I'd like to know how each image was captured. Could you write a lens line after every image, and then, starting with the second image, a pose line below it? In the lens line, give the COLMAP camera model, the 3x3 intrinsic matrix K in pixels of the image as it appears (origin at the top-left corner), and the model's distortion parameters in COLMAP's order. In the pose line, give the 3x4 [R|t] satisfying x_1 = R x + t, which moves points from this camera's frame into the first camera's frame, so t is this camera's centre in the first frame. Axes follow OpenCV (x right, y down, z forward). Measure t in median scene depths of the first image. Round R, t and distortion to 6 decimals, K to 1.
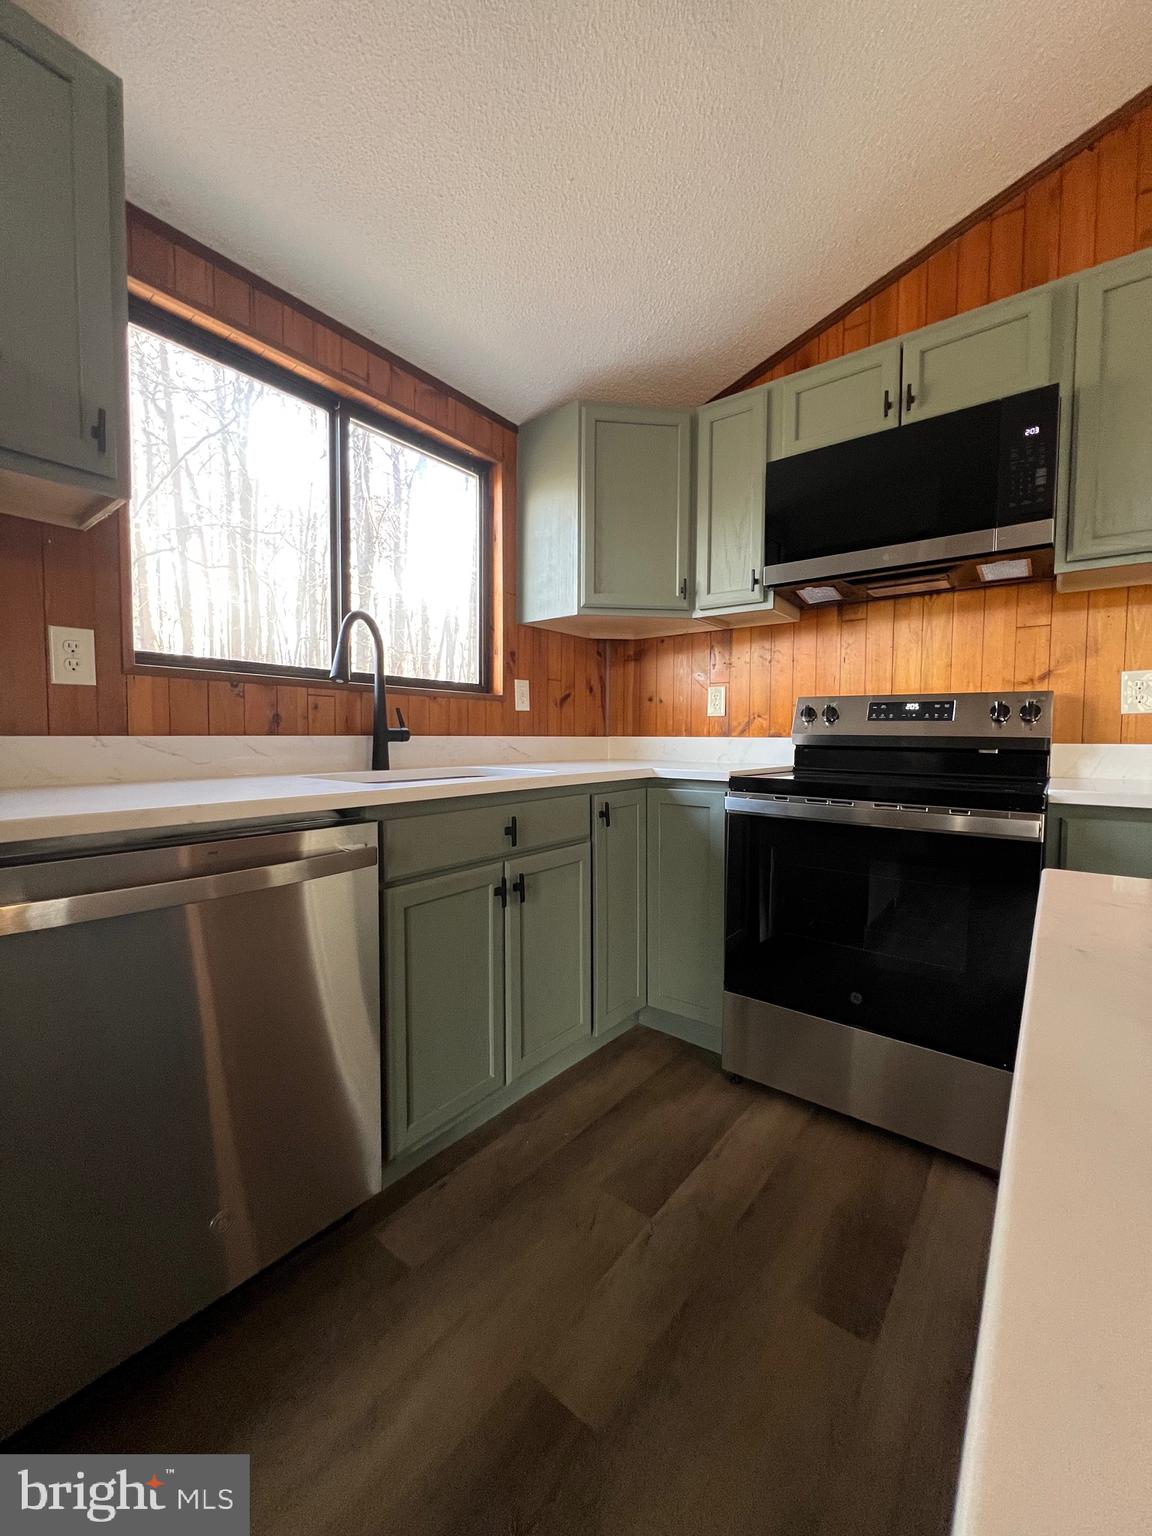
lens RADIAL K [[612.6, 0, 581.0], [0, 612.6, 761.3], [0, 0, 1]] dist [-0.002830, 0.000380]
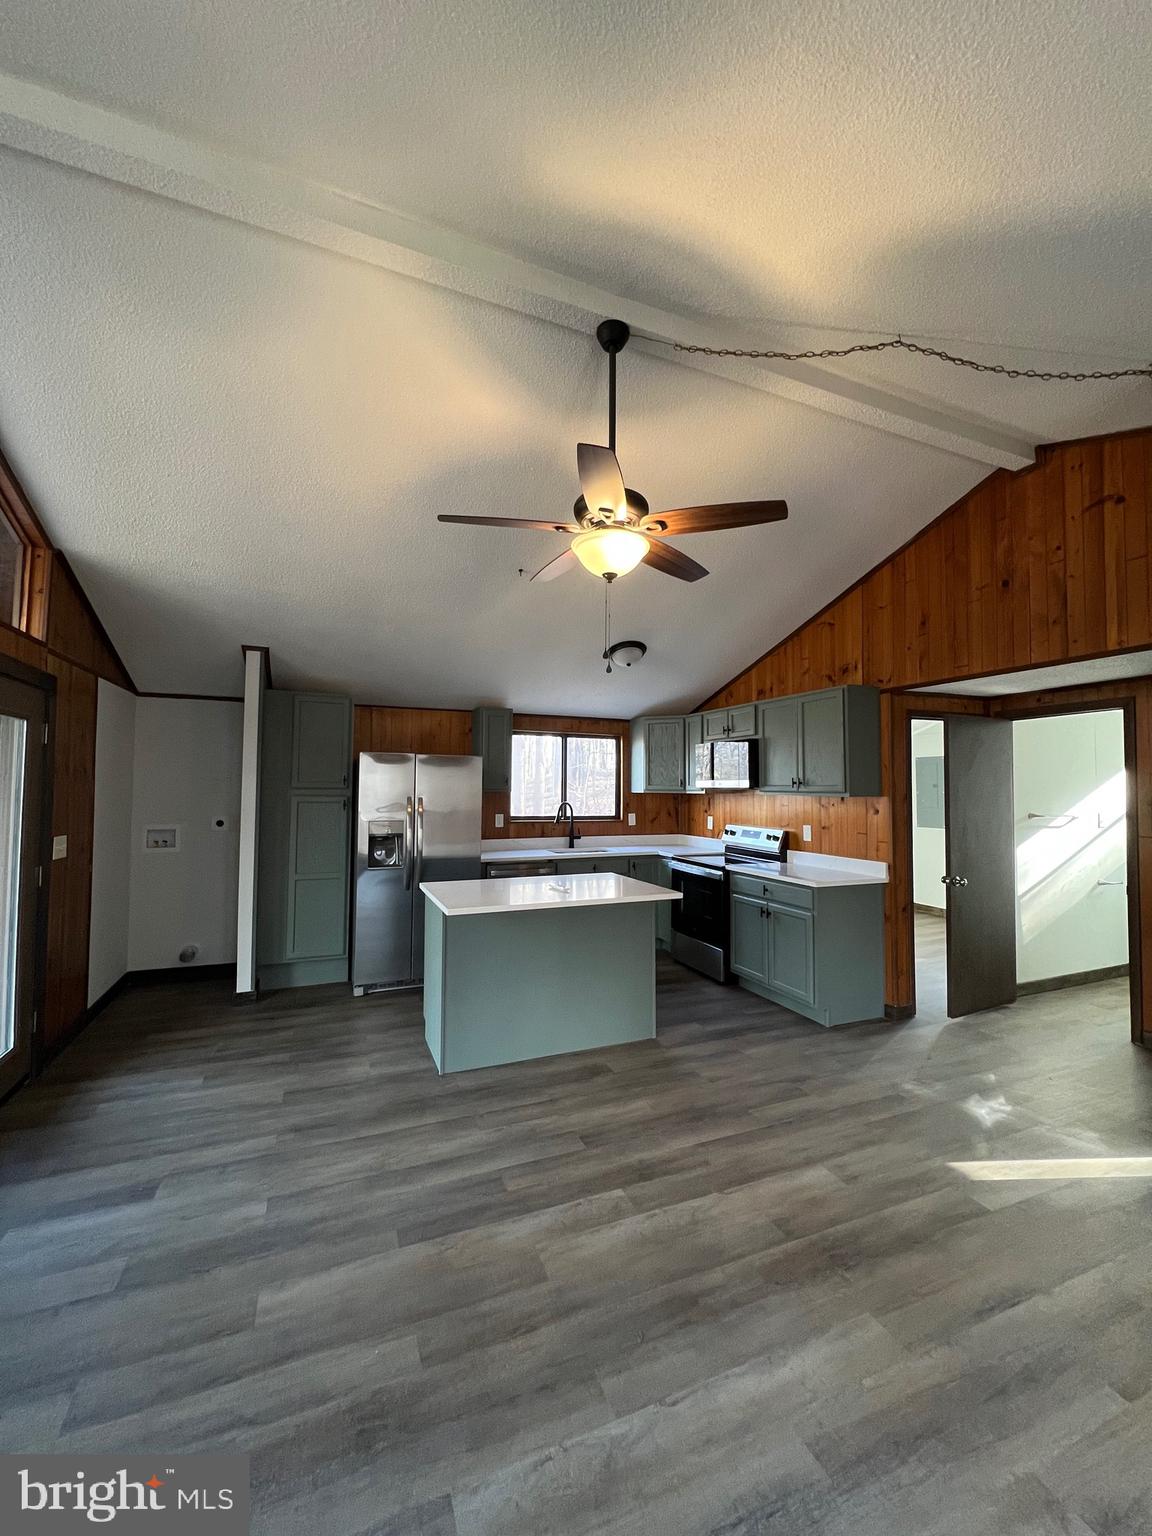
lens RADIAL K [[612.6, 0, 579.4], [0, 612.6, 762.0], [0, 0, 1]] dist [-0.002830, 0.000380]
pose [[0.871578, -0.020934, -0.489809, 1.166700], [-0.022903, 0.996258, -0.083334, -0.151910], [0.489721, 0.083850, 0.867838, -1.637265]]
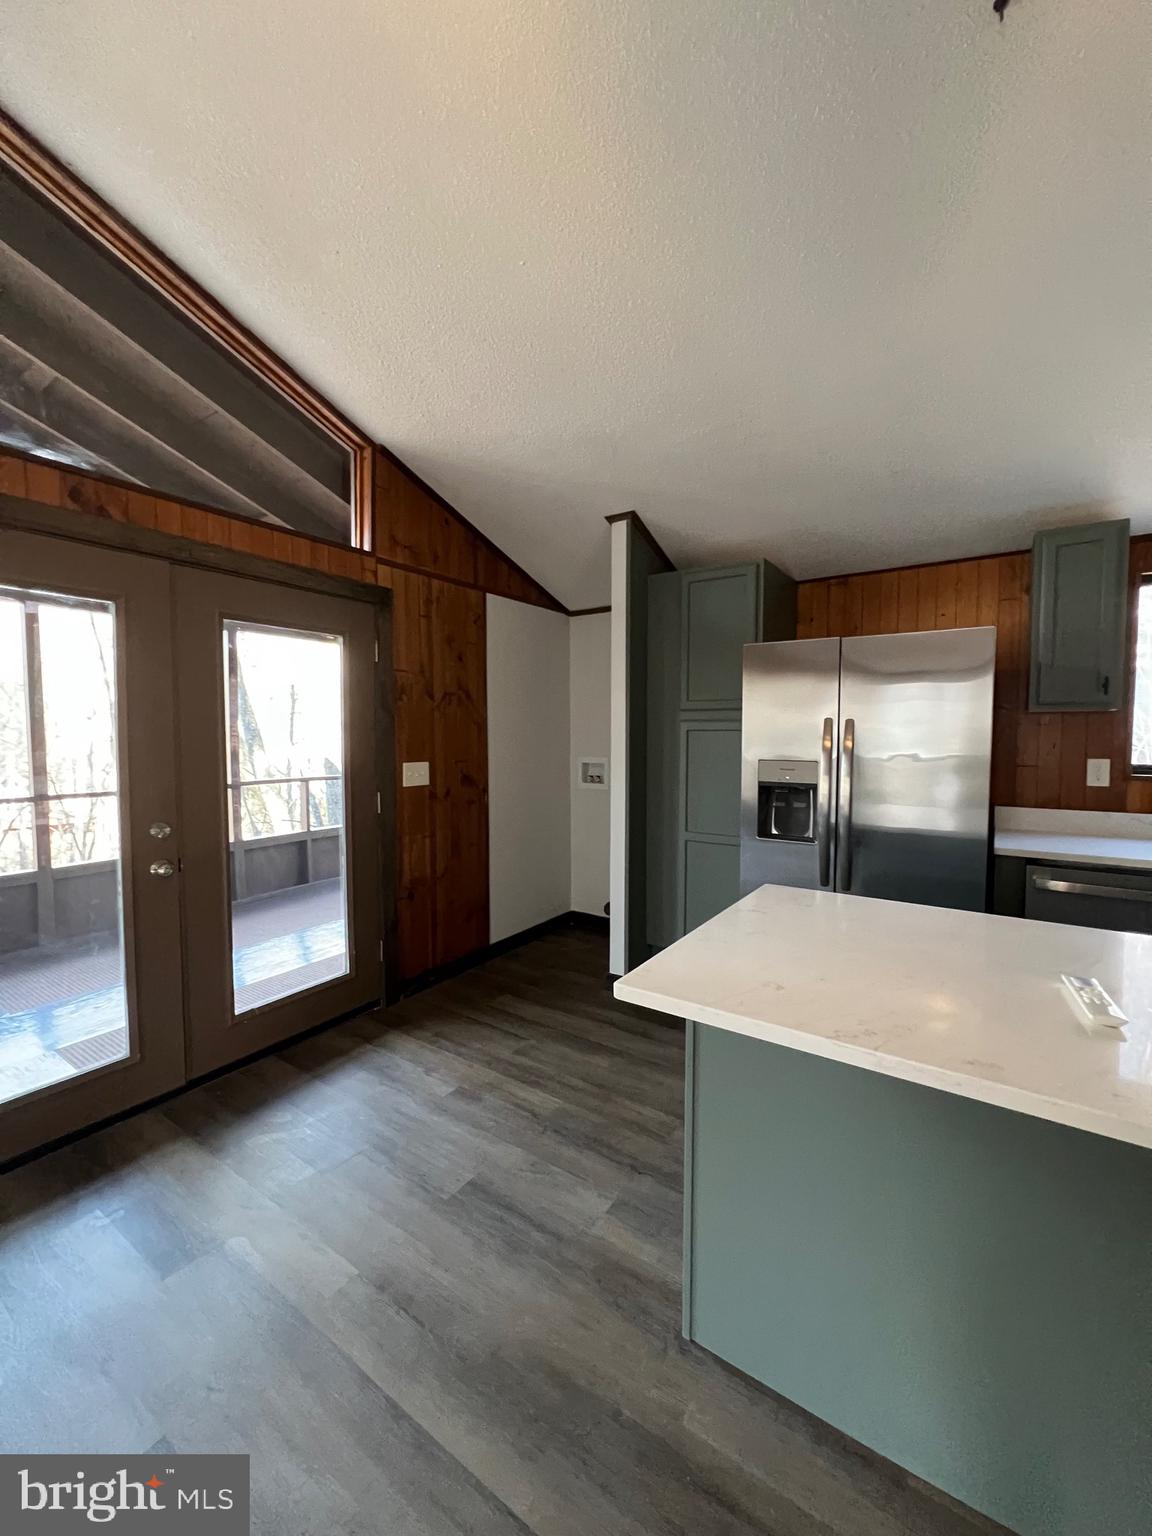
lens RADIAL K [[612.6, 0, 577.3], [0, 612.6, 763.1], [0, 0, 1]] dist [-0.002830, 0.000380]
pose [[0.065593, 0.042687, -0.996933, 0.717591], [-0.042300, 0.998305, 0.039962, -0.135585], [0.996950, 0.039549, 0.067287, -0.579485]]
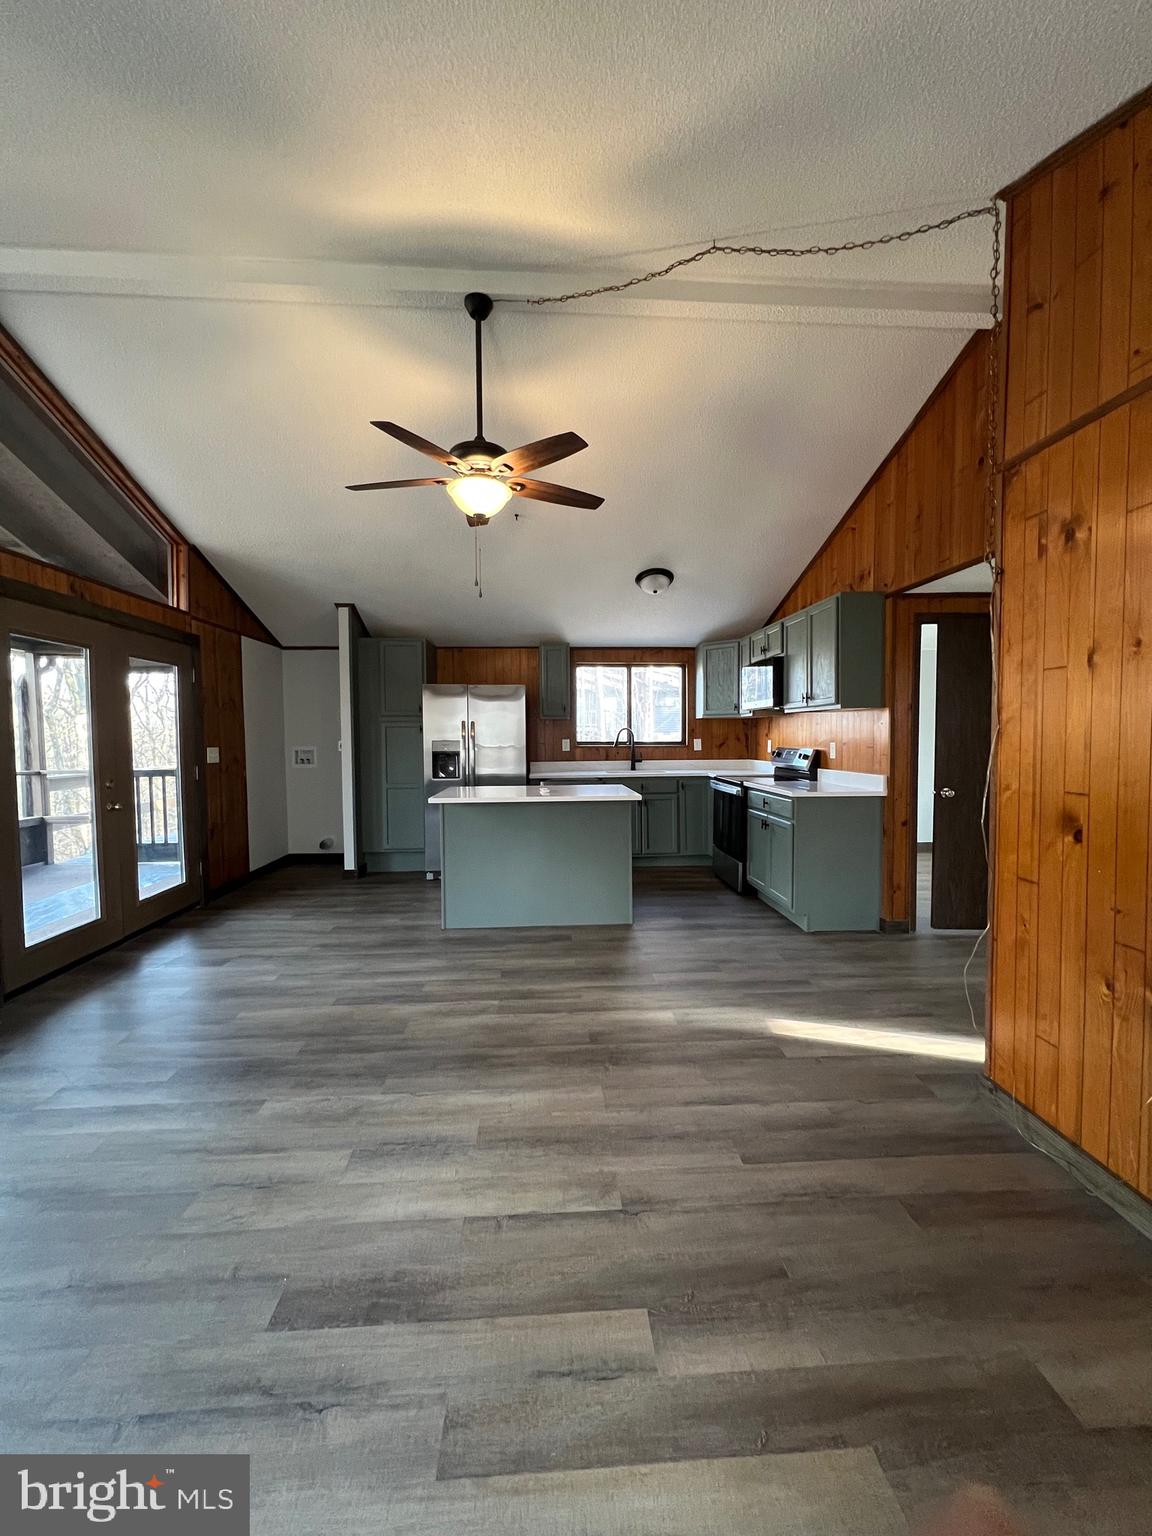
lens RADIAL K [[615.5, 0, 579.0], [0, 615.5, 762.1], [0, 0, 1]] dist [-0.000871, 0.000385]
pose [[0.662932, 0.021536, -0.748370, 1.871918], [-0.020988, 0.999728, 0.010178, -0.056150], [0.748385, 0.008960, 0.663204, -1.398796]]
